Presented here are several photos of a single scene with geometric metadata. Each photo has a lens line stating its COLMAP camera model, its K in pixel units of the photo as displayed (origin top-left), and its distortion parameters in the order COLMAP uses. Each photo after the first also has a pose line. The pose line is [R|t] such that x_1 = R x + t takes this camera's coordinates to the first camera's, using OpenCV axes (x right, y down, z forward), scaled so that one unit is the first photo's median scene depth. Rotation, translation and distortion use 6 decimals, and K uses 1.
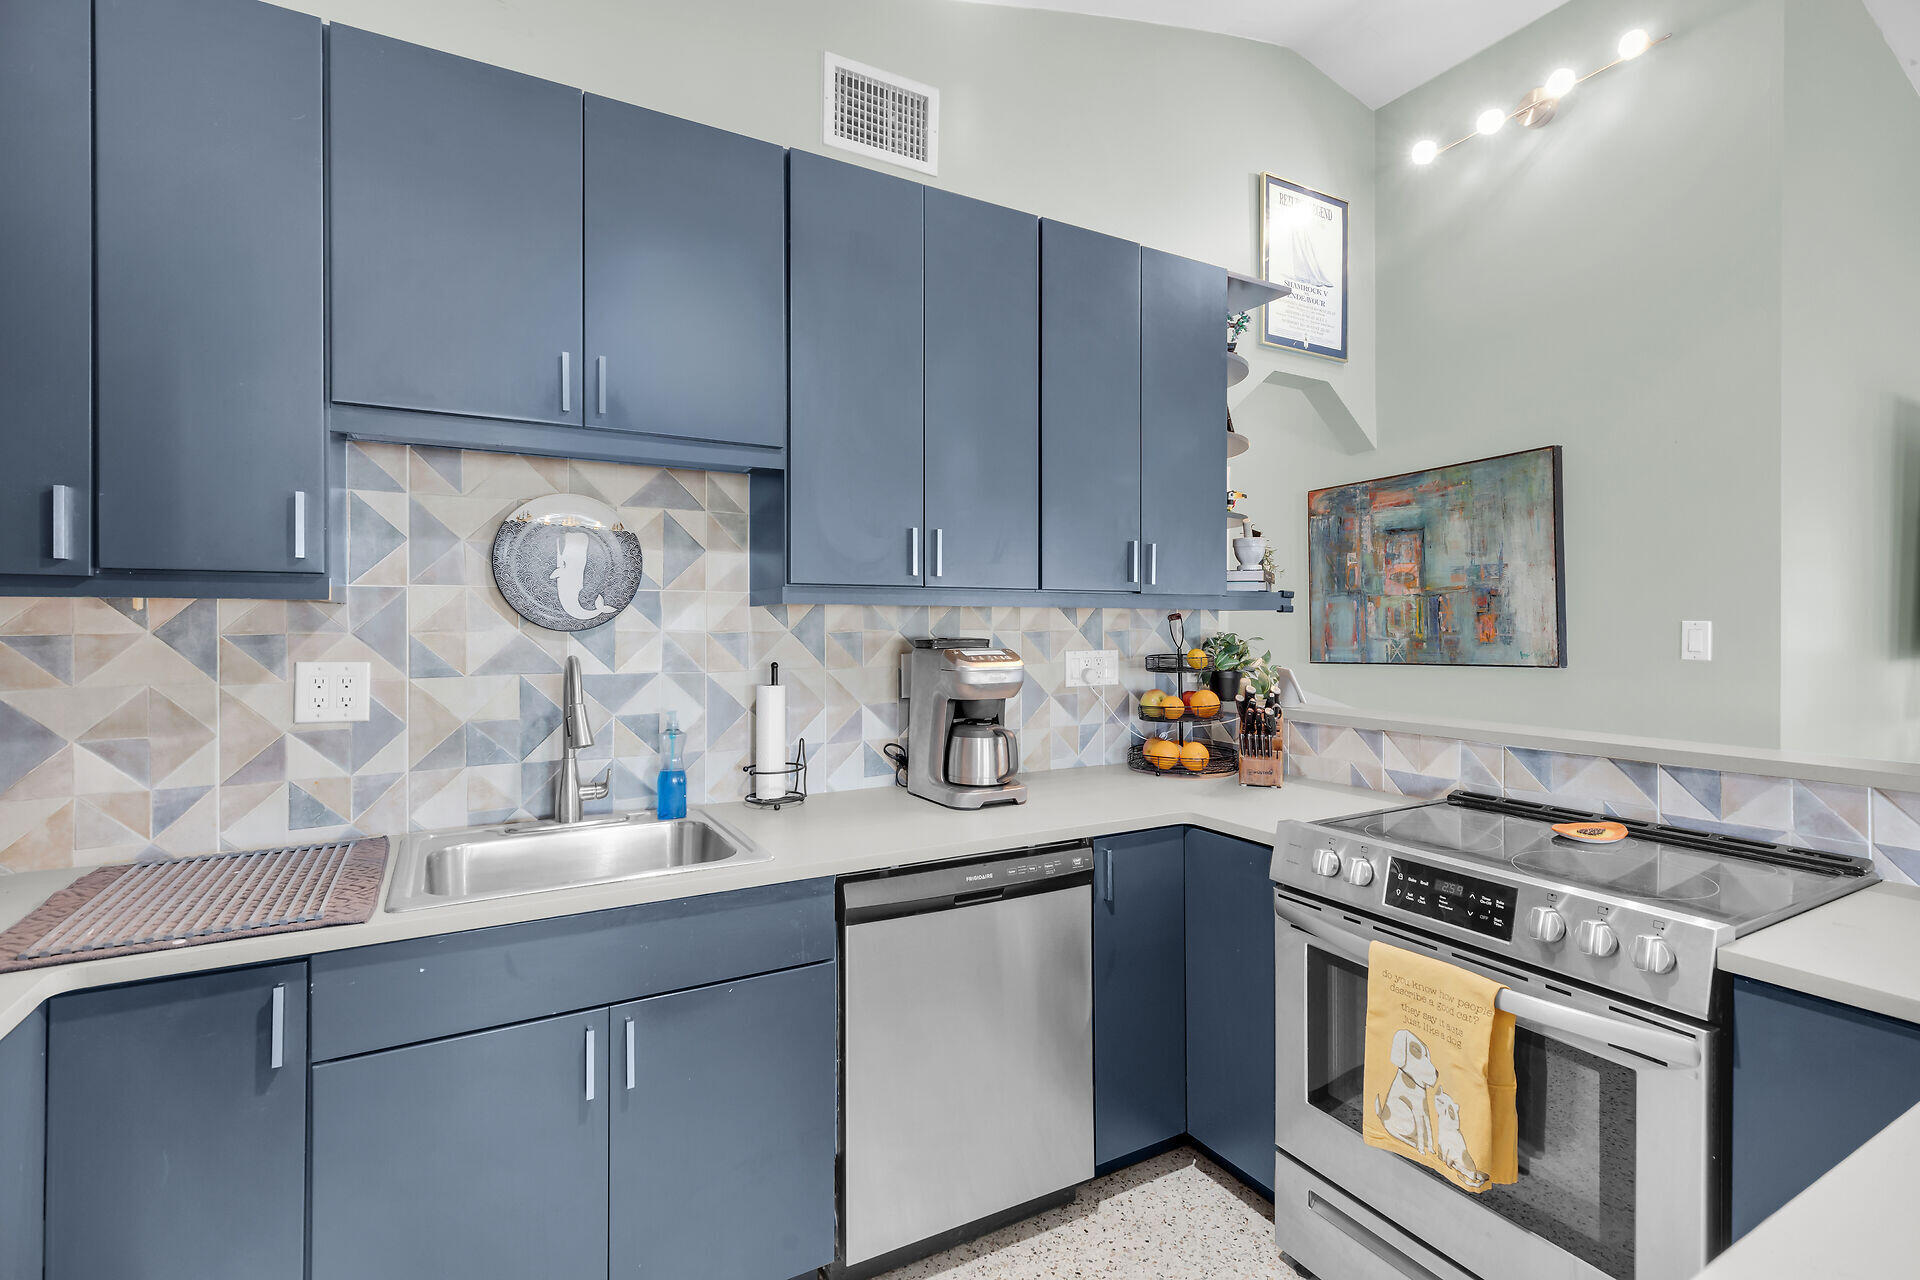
lens RADIAL K [[905.2, 0, 954.0], [0, 905.2, 626.9], [0, 0, 1]] dist [-0.000170, -0.000797]
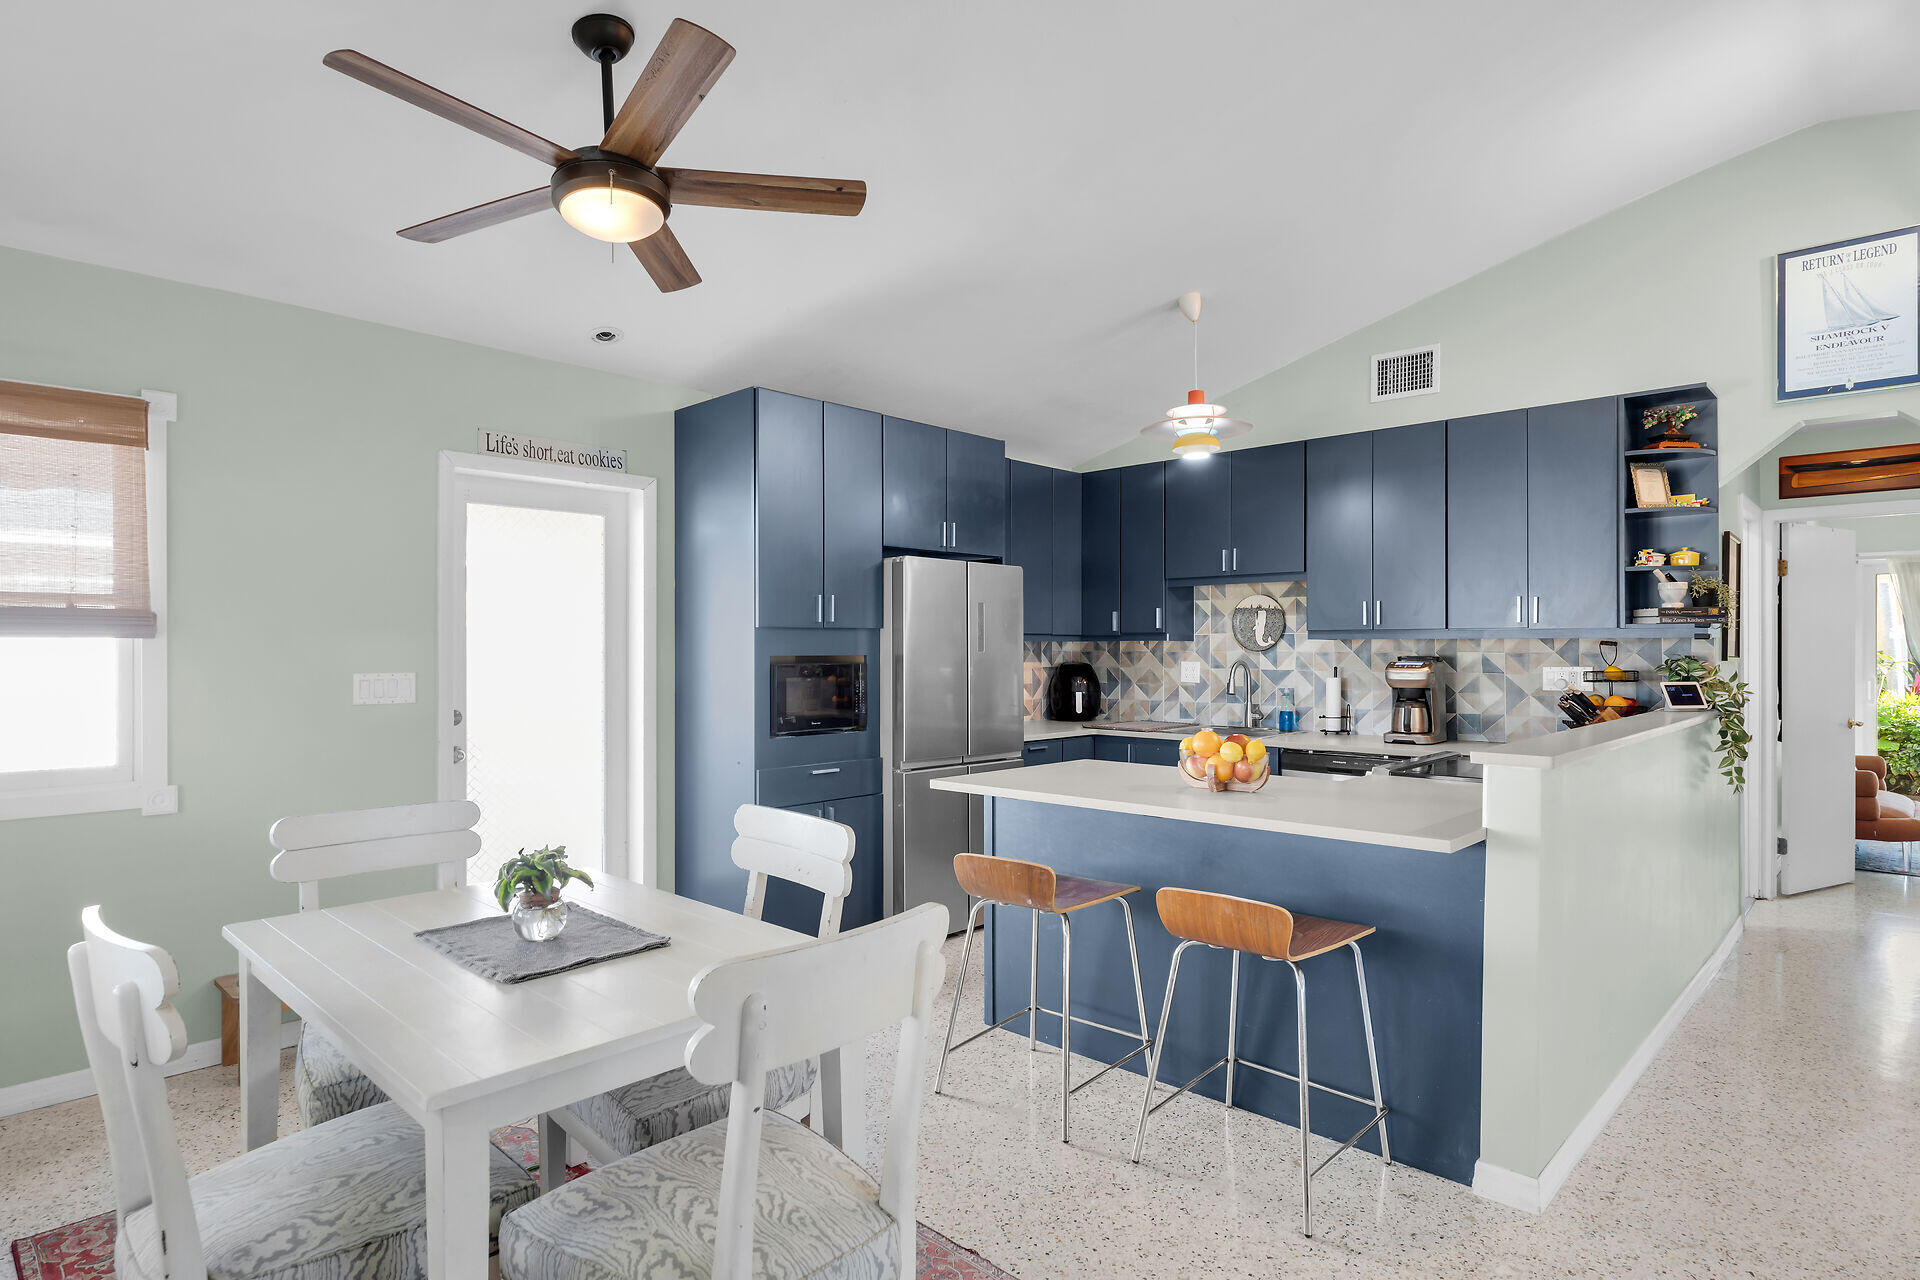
lens RADIAL K [[1018.9, 0, 956.0], [0, 1018.9, 650.1], [0, 0, 1]] dist [-0.004693, -0.000037]
pose [[0.270985, 0.002258, -0.962581, 1.851892], [-0.001938, 0.999997, 0.001800, -0.001787], [0.962582, 0.001378, 0.270989, -0.491712]]
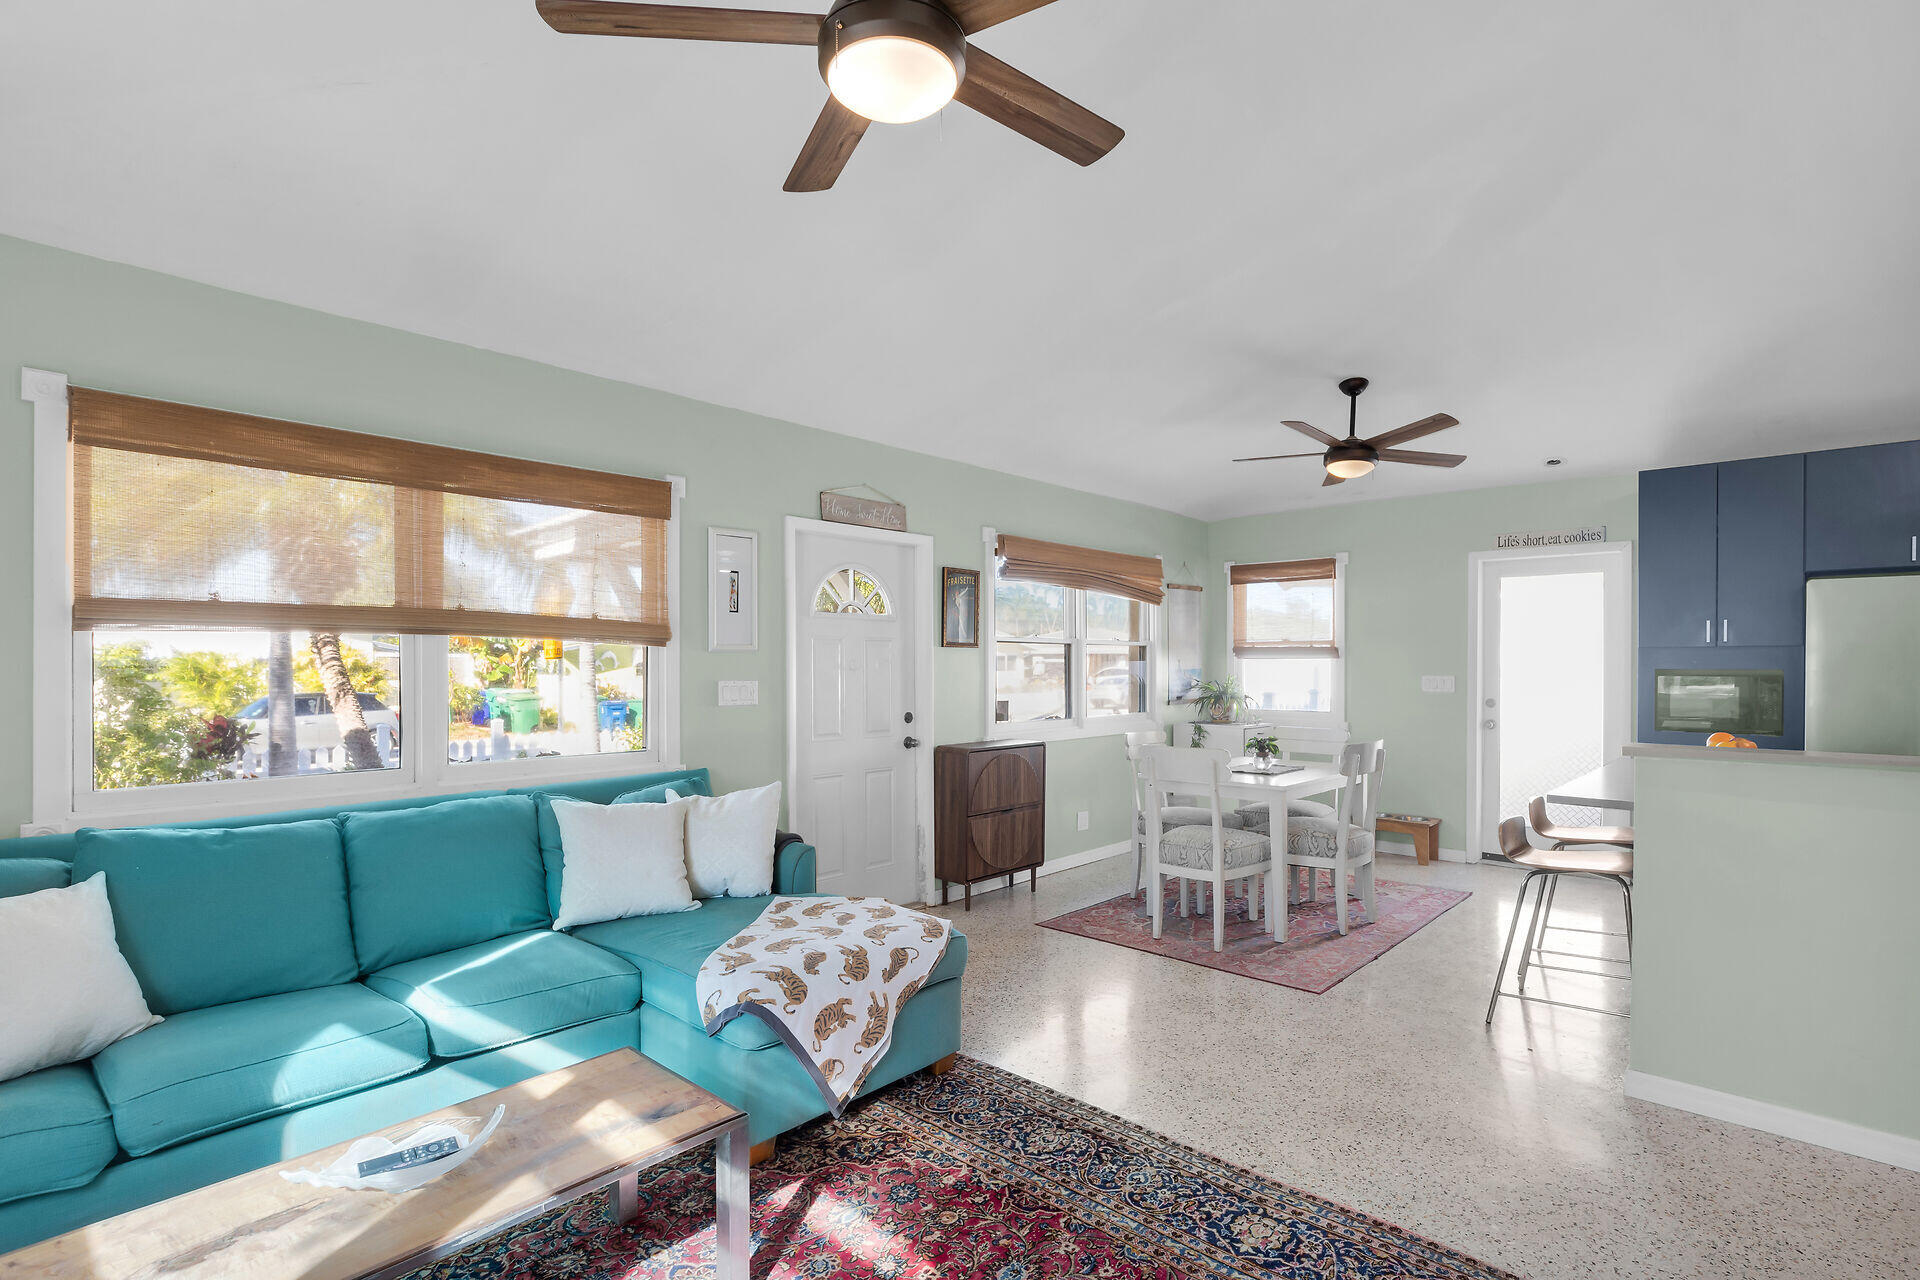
lens RADIAL K [[905.2, 0, 965.9], [0, 905.2, 660.0], [0, 0, 1]] dist [-0.000170, -0.000797]
pose [[-0.958553, -0.003165, -0.284896, 2.022086], [-0.003350, 0.999994, 0.000165, -0.003150], [0.284894, 0.001112, -0.958558, 0.389065]]
